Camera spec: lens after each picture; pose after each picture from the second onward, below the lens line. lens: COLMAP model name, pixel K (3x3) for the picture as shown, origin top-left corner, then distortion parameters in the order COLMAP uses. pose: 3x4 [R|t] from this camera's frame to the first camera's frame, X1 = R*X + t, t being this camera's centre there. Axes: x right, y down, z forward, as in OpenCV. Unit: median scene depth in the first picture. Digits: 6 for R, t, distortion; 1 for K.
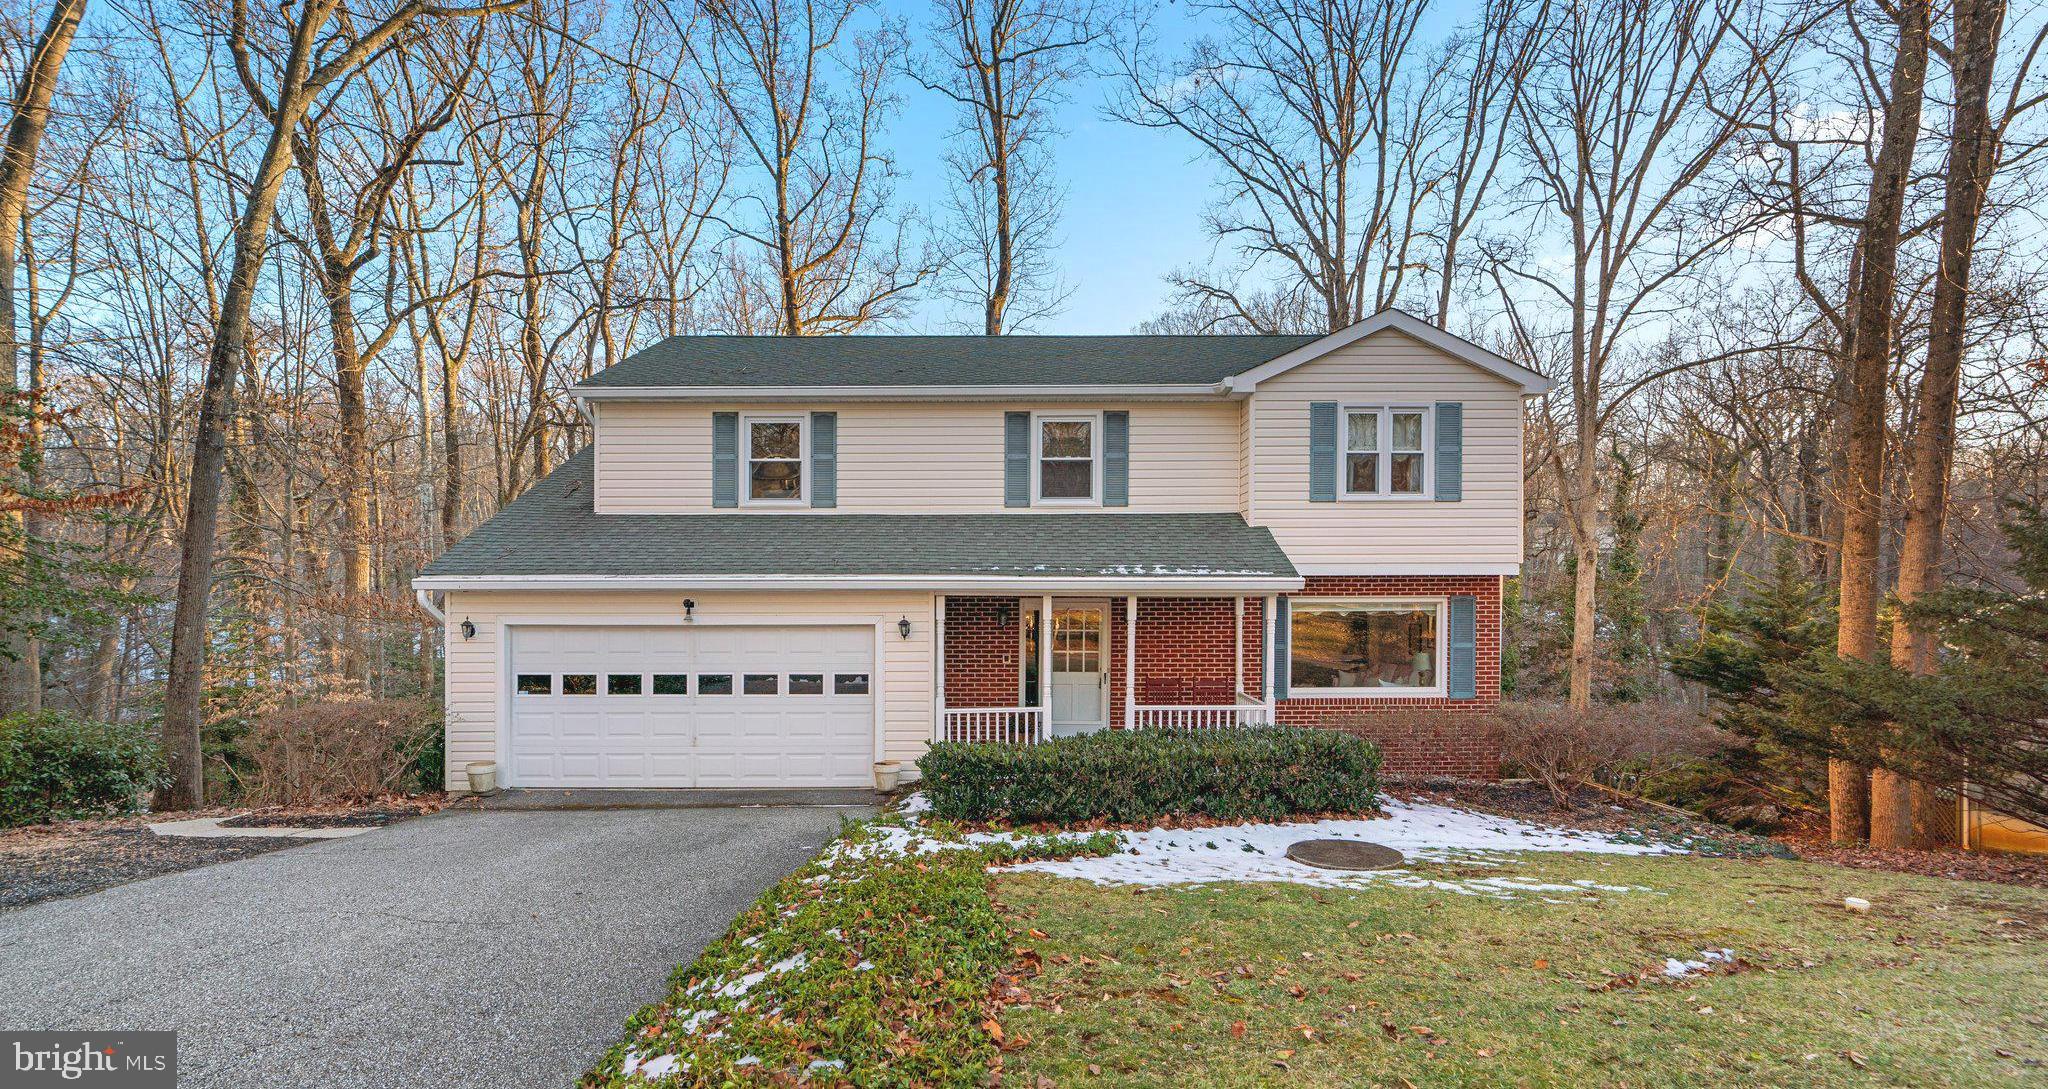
lens RADIAL K [[935.5, 0, 1024.4], [0, 935.5, 556.5], [0, 0, 1]] dist [-0.005181, 0.000291]
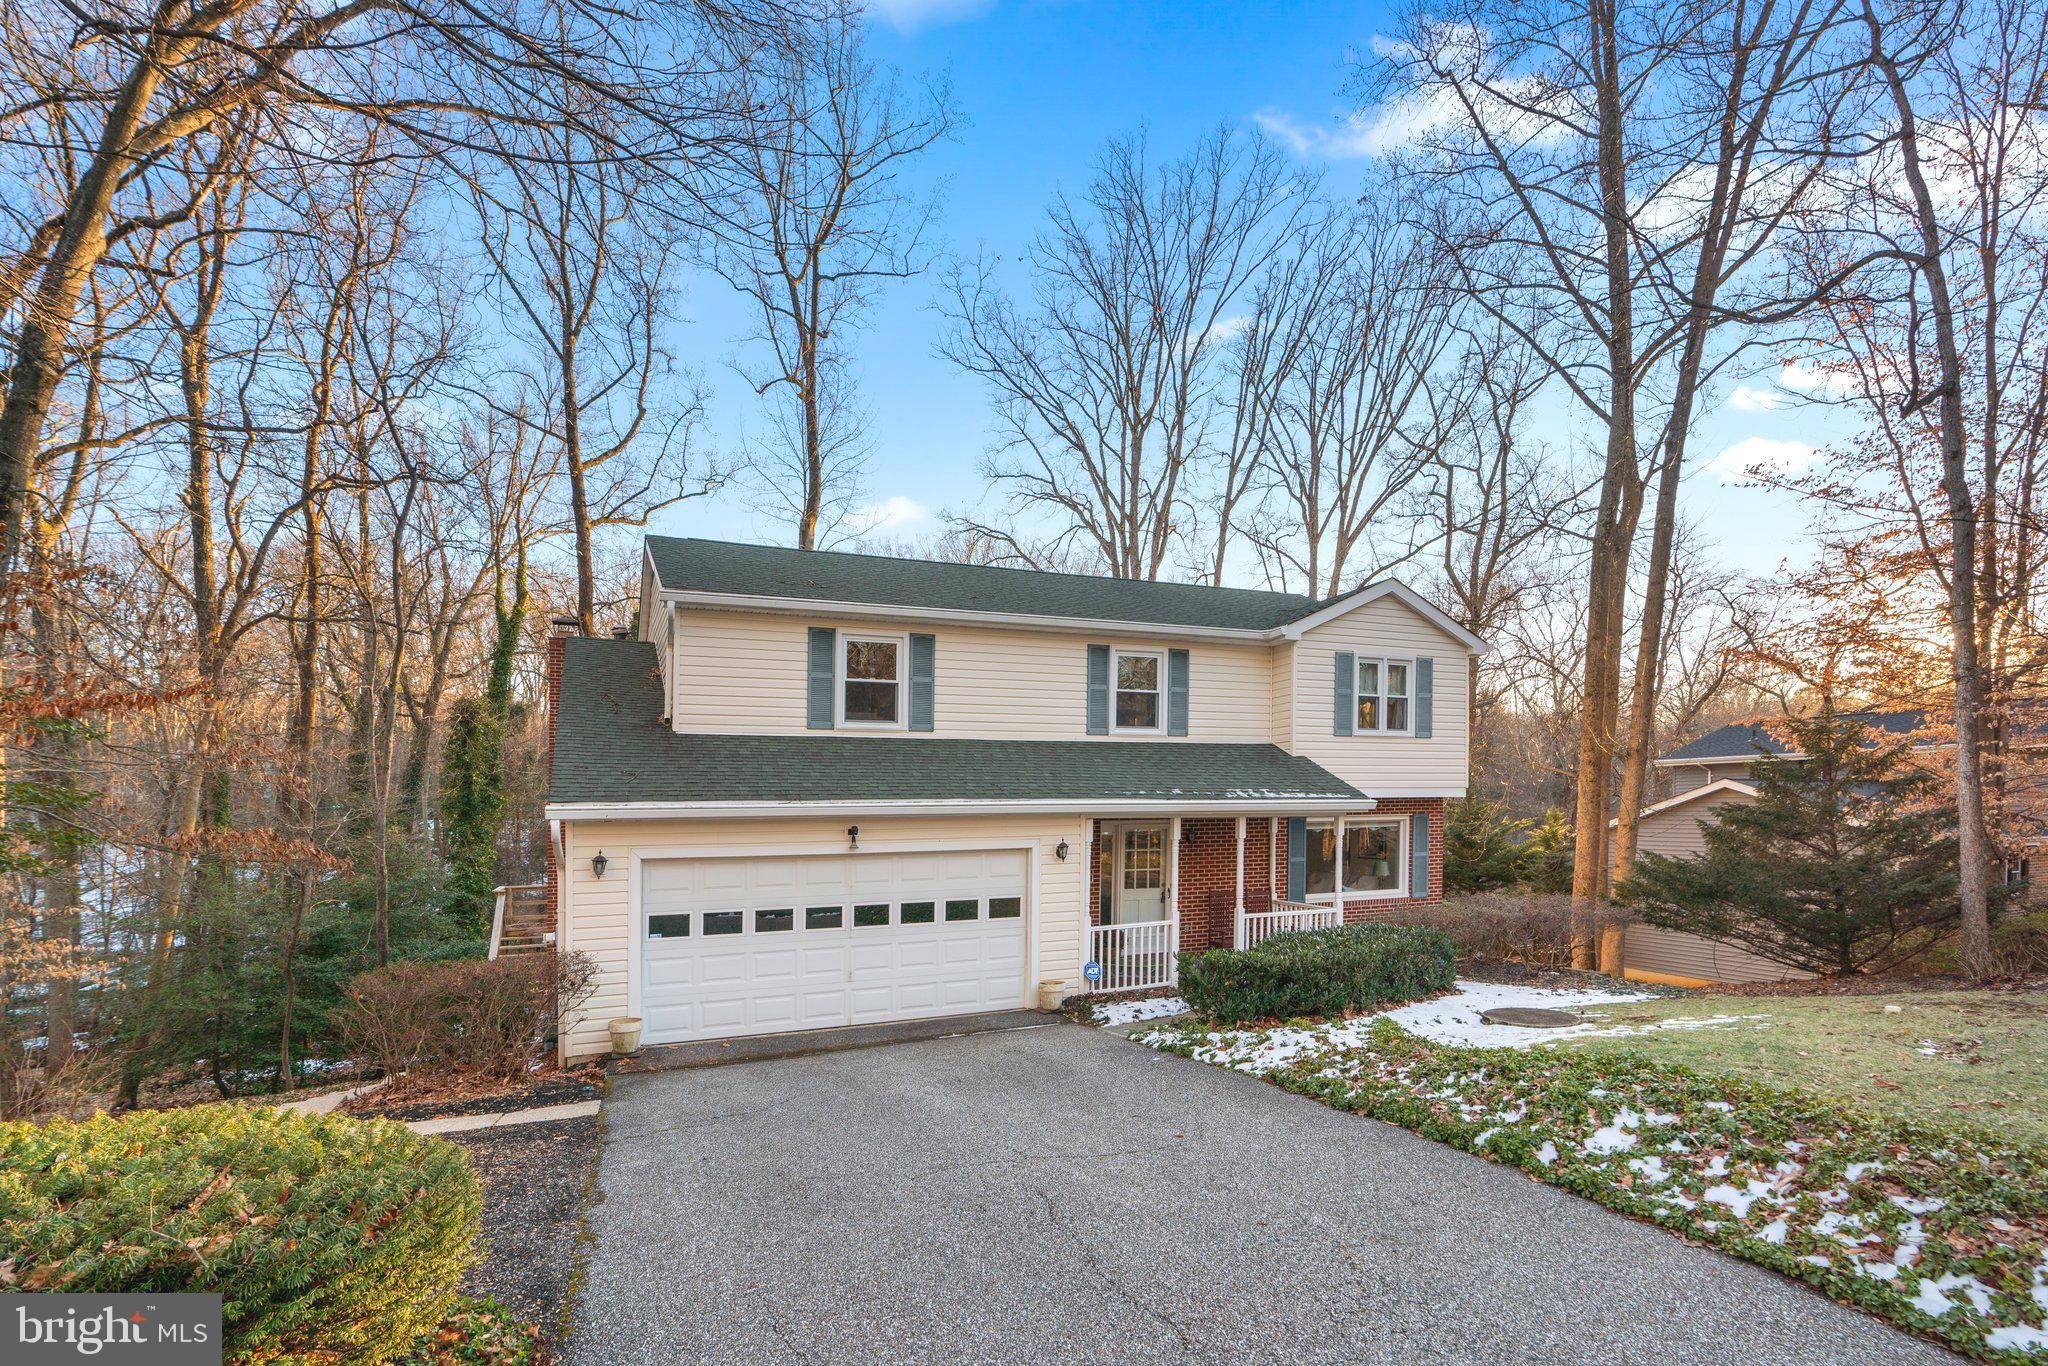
lens RADIAL K [[920.3, 0, 1033.1], [0, 920.3, 782.8], [0, 0, 1]] dist [-0.003347, -0.000180]
pose [[0.929090, 0.001092, 0.369852, -0.466300], [-0.000534, 0.999999, -0.001611, 0.003034], [-0.369853, 0.001299, 0.929089, 0.060852]]
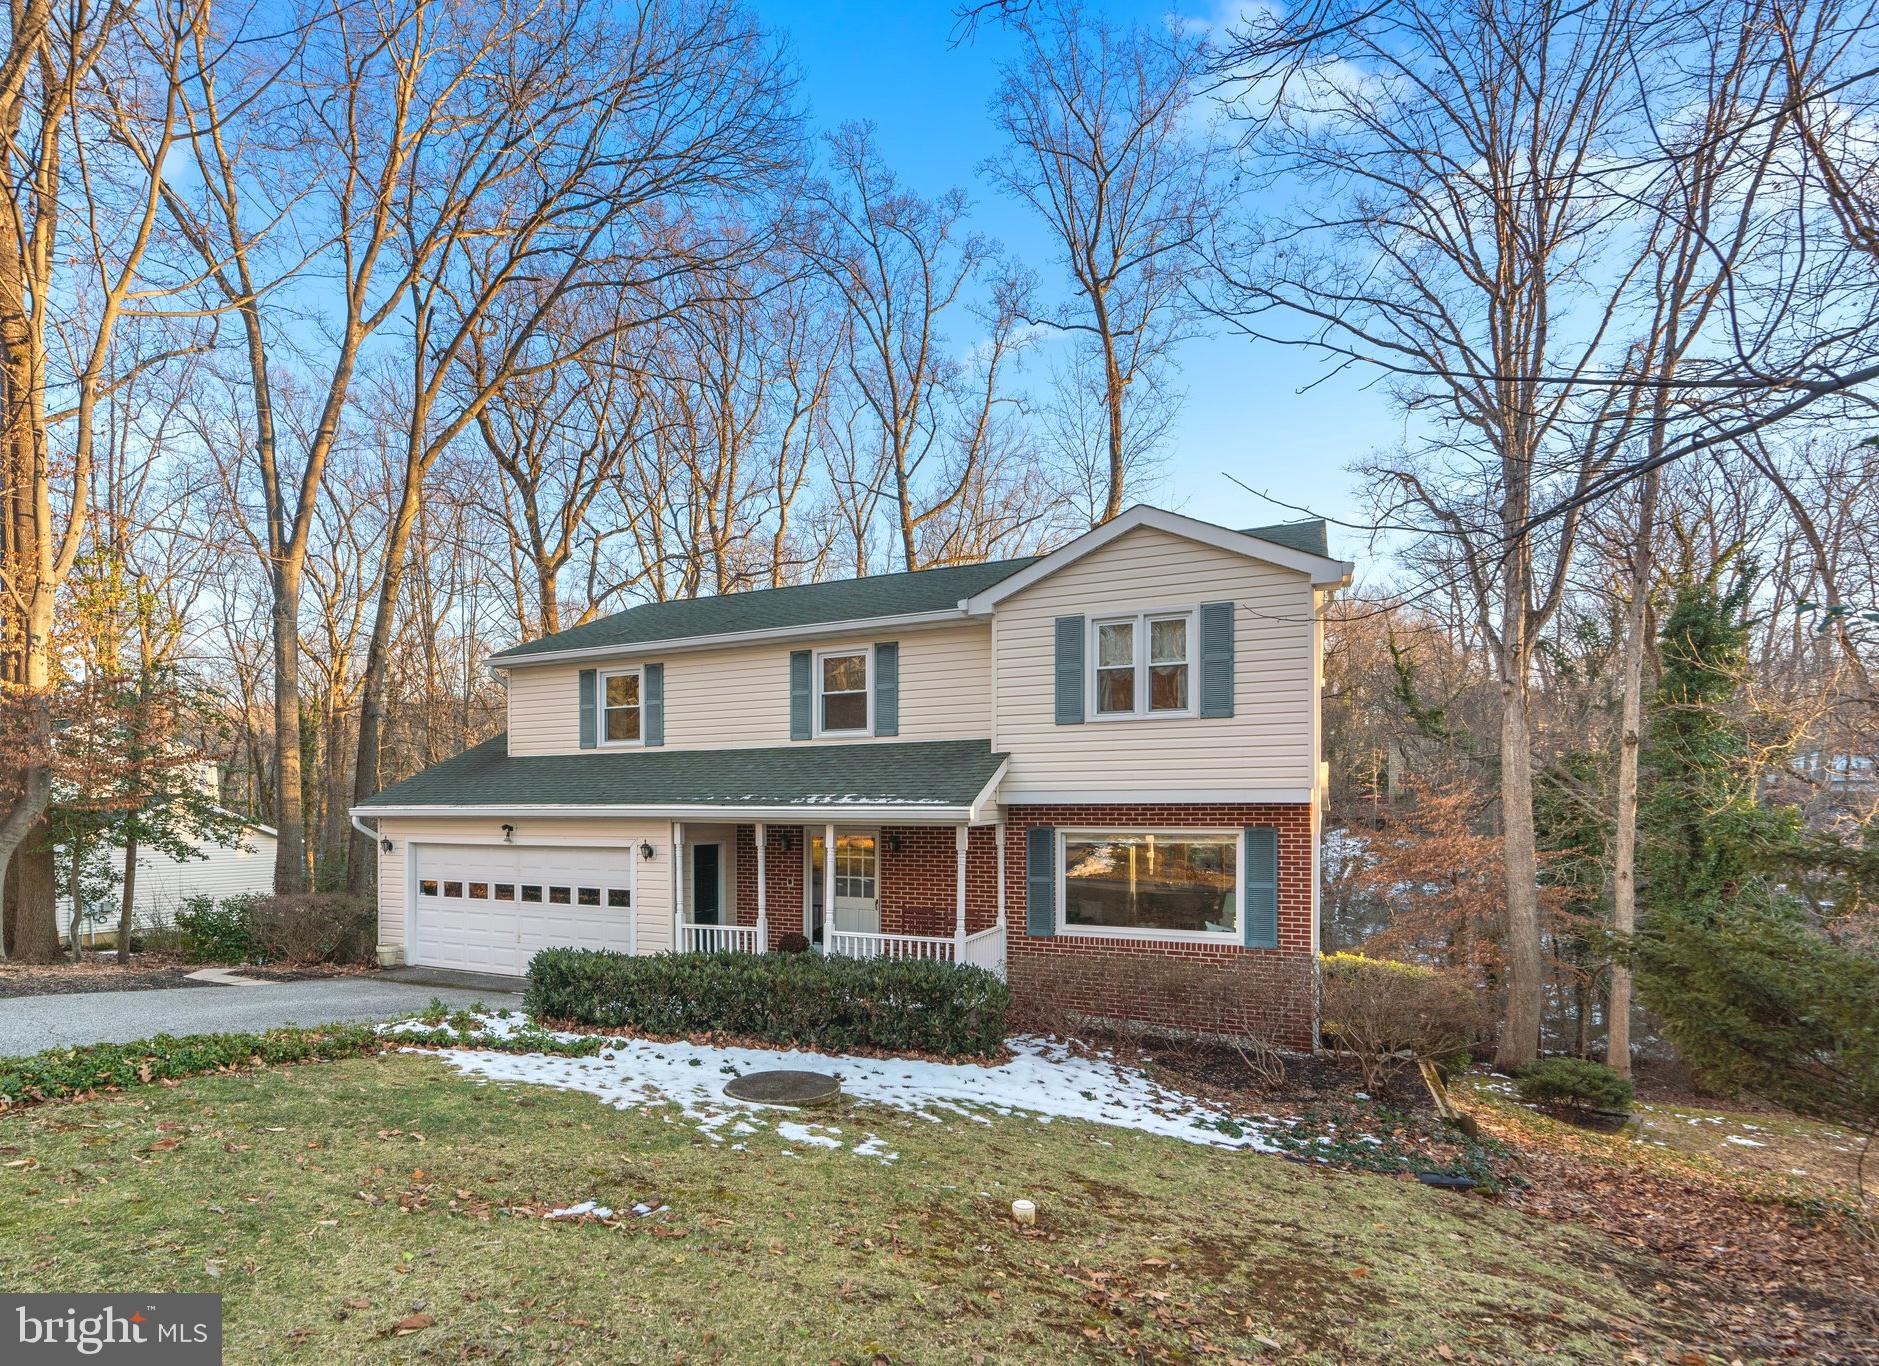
lens RADIAL K [[911.3, 0, 870.3], [0, 911.3, 774.6], [0, 0, 1]] dist [-0.006425, -0.000573]
pose [[0.899816, -0.015630, -0.435989, 0.520913], [0.011916, 0.999866, -0.011251, -0.000833], [0.436106, 0.004928, 0.899882, 0.101447]]
